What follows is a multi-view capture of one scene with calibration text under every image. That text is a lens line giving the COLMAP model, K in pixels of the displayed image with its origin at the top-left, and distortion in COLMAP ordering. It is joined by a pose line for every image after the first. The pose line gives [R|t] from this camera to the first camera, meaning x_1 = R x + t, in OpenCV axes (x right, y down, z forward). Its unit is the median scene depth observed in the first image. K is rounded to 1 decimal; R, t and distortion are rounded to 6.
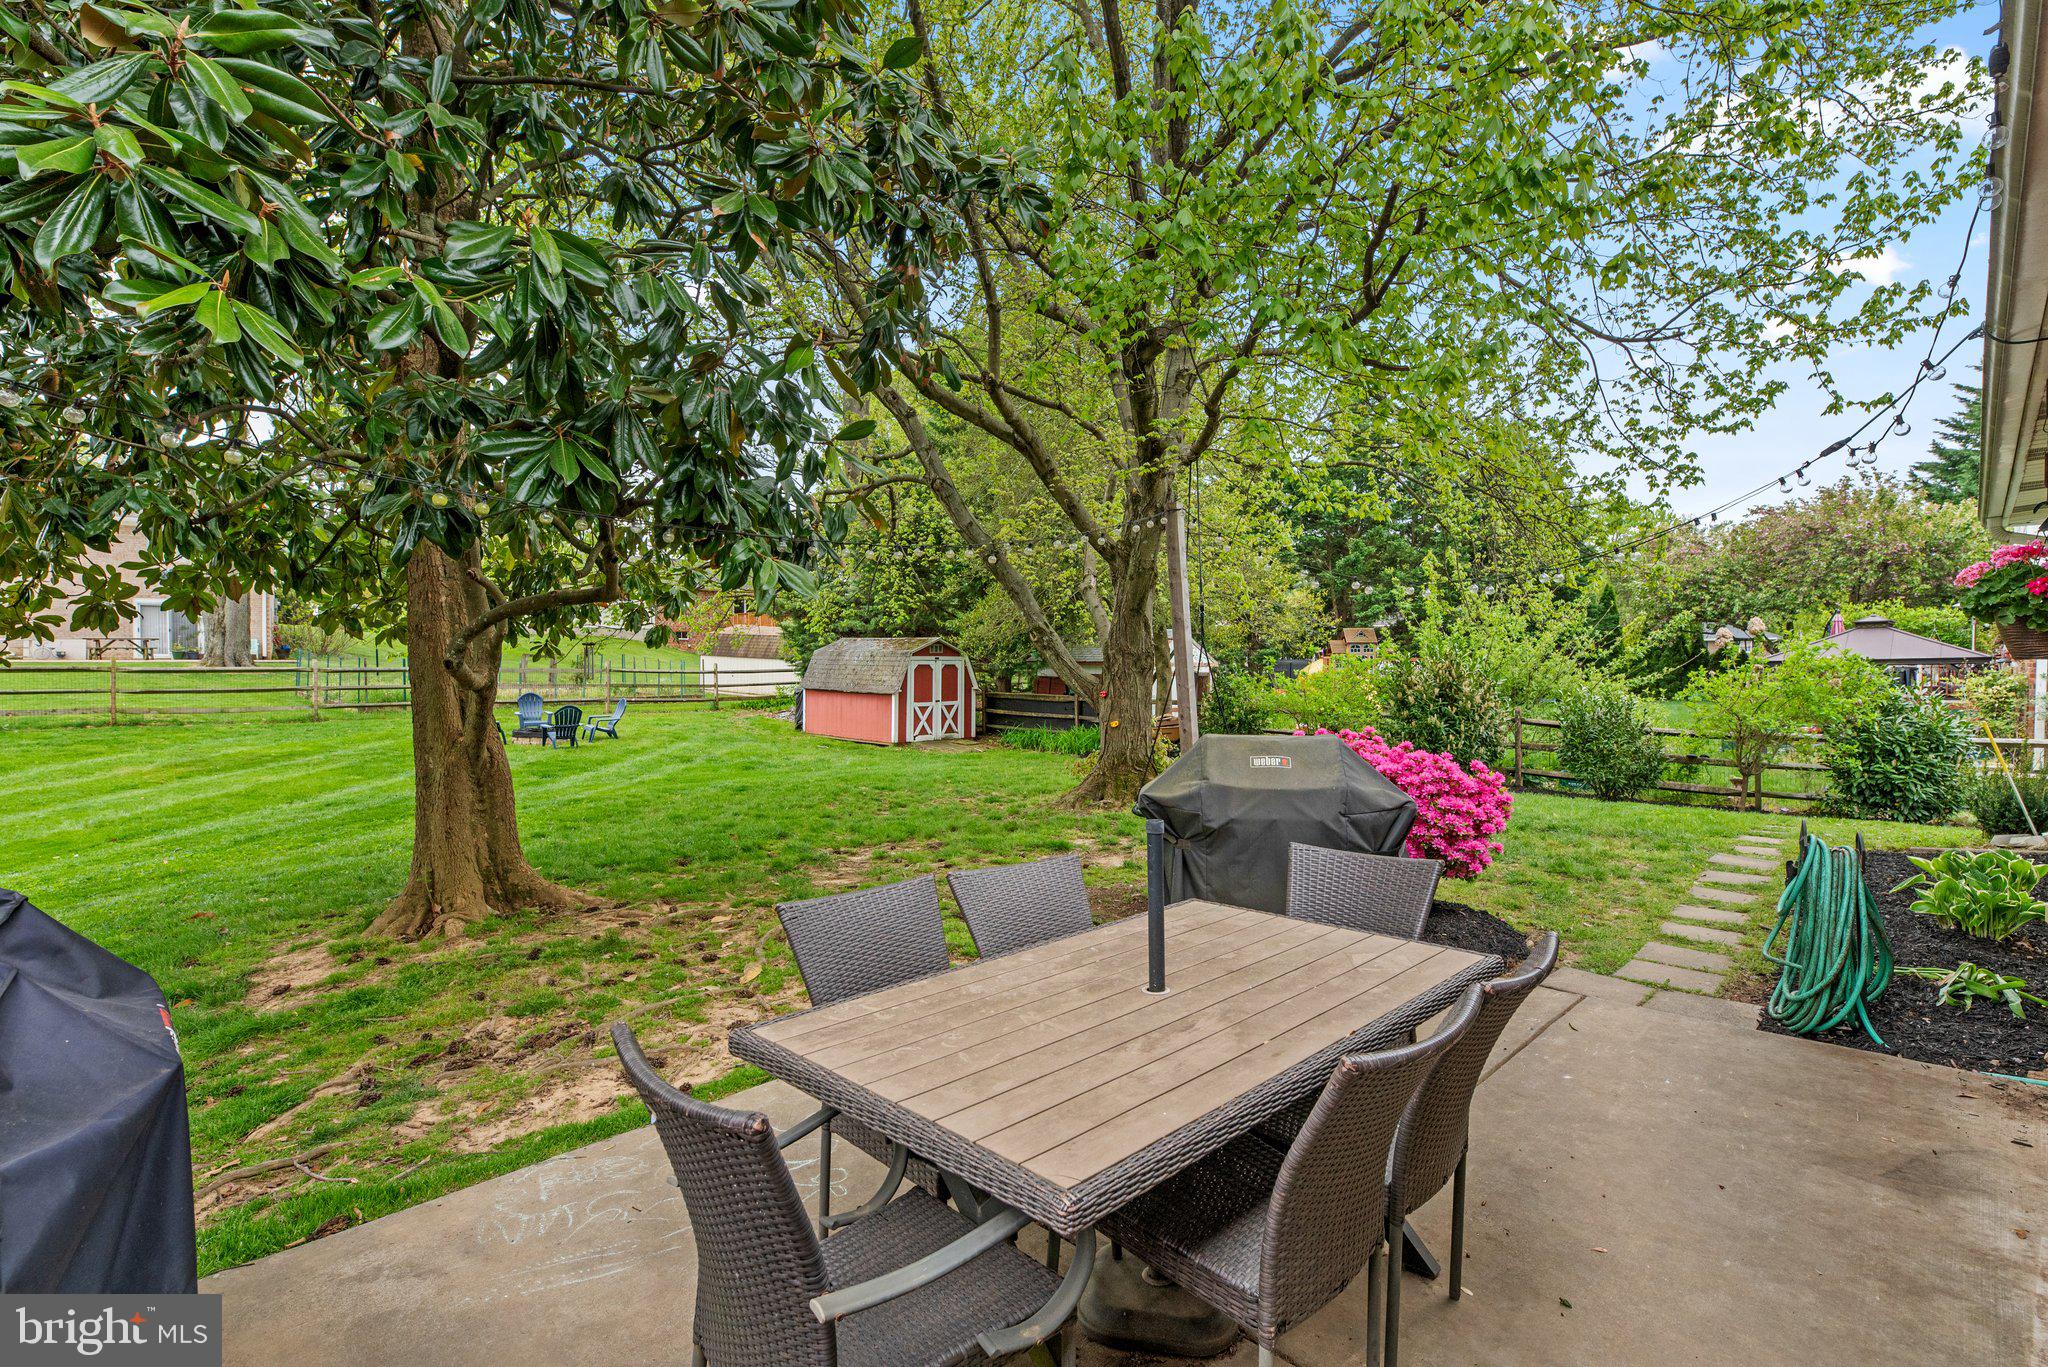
lens RADIAL K [[970.0, 0, 1028.9], [0, 970.0, 677.8], [0, 0, 1]] dist [-0.003631, -0.000367]
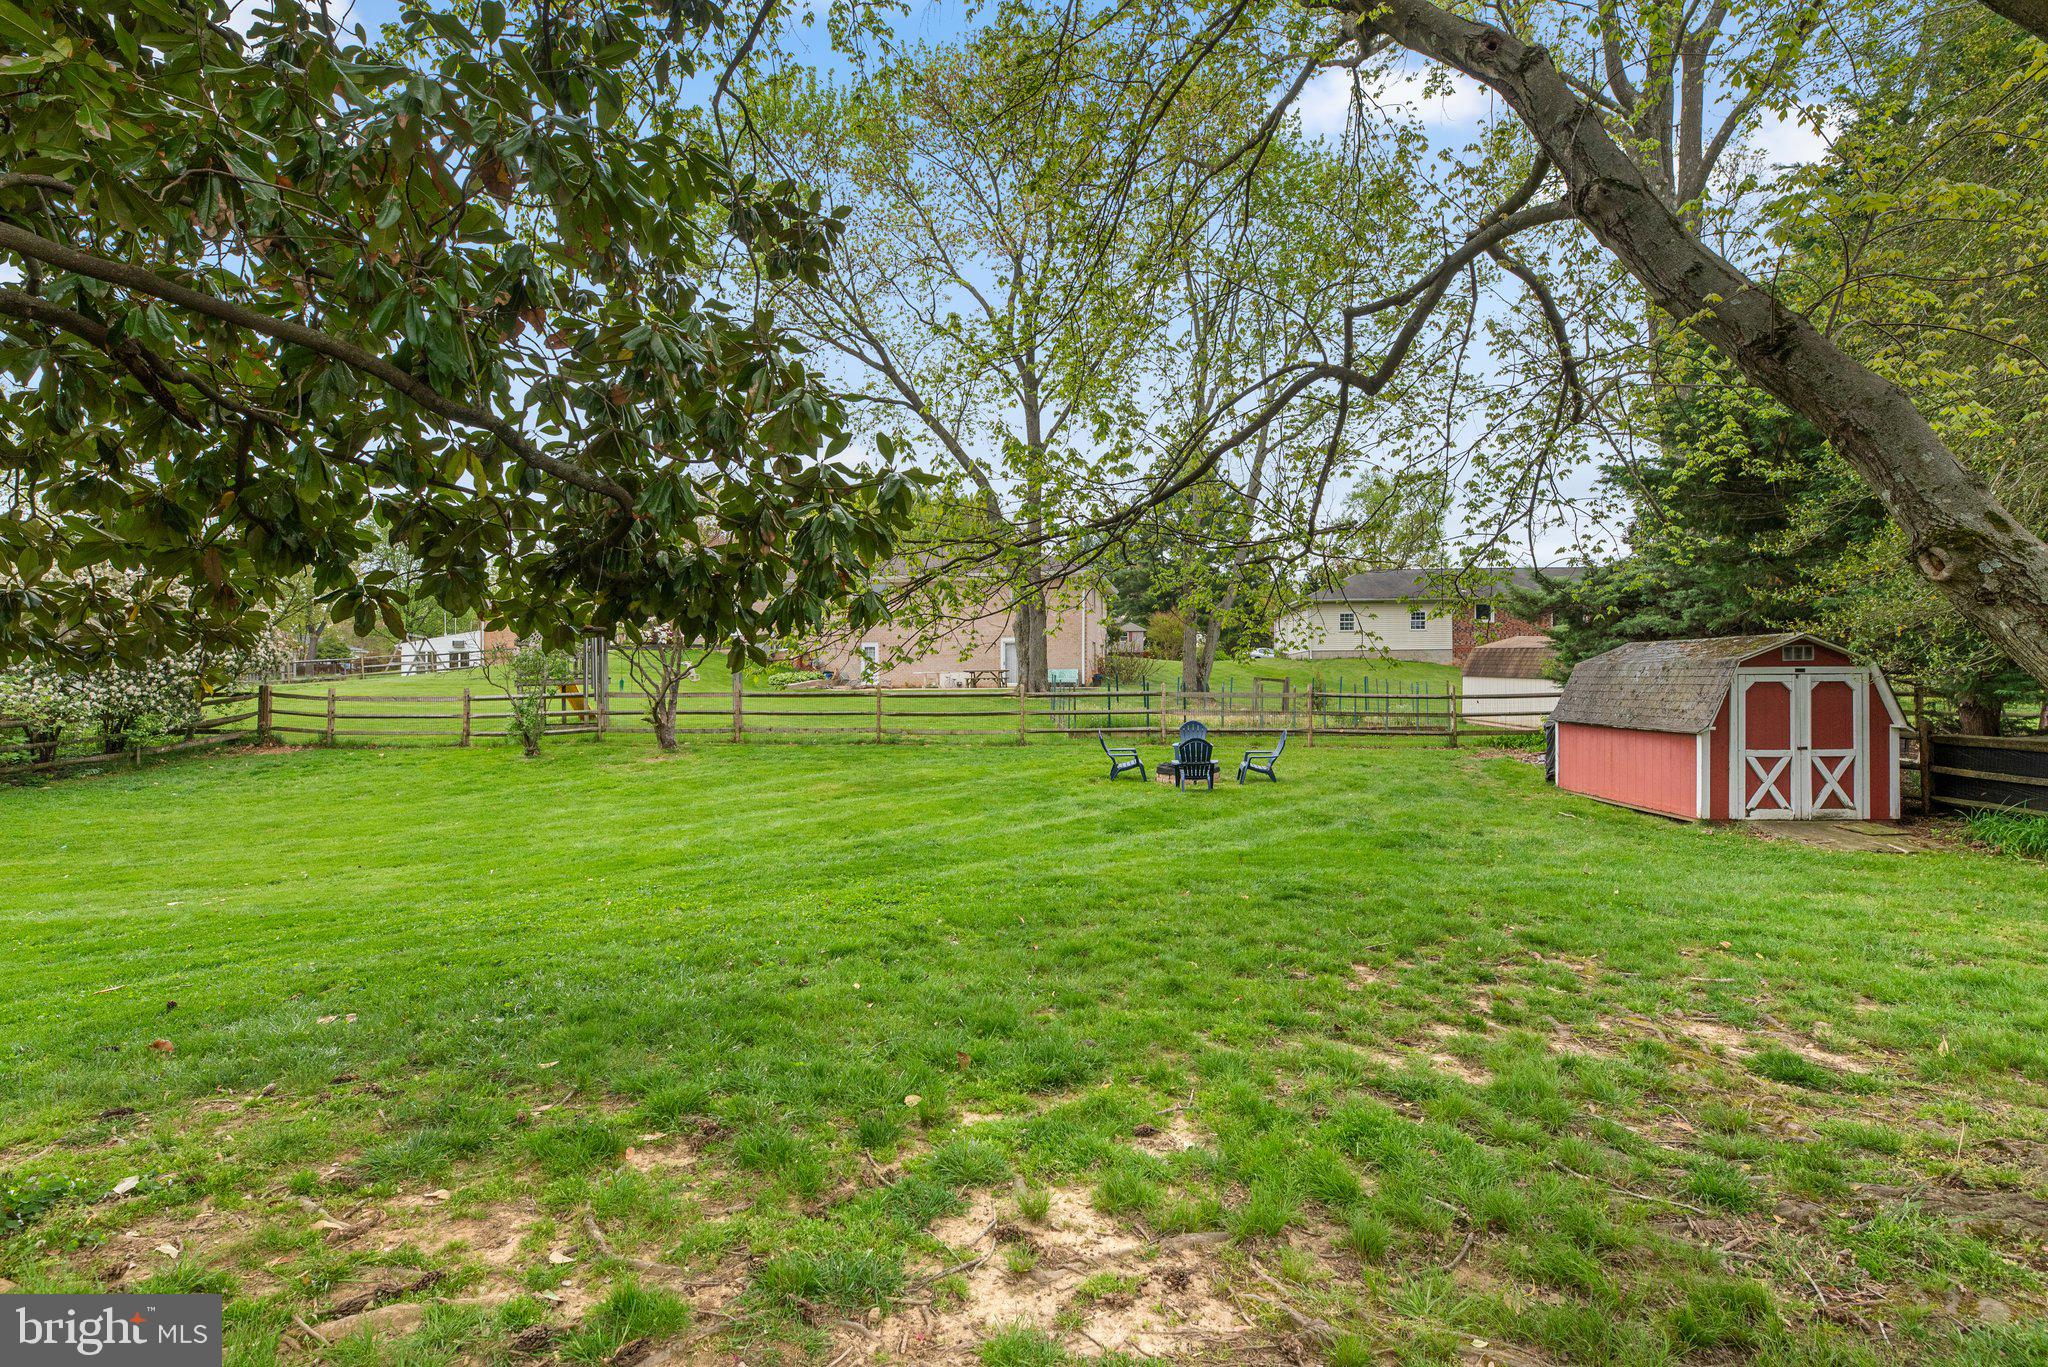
lens RADIAL K [[970.0, 0, 1028.9], [0, 970.0, 677.8], [0, 0, 1]] dist [-0.003631, -0.000367]
pose [[0.670398, -0.015779, -0.741834, 0.018756], [-0.005338, 0.999645, -0.026086, 0.000868], [0.741982, 0.021448, 0.670077, 0.309058]]
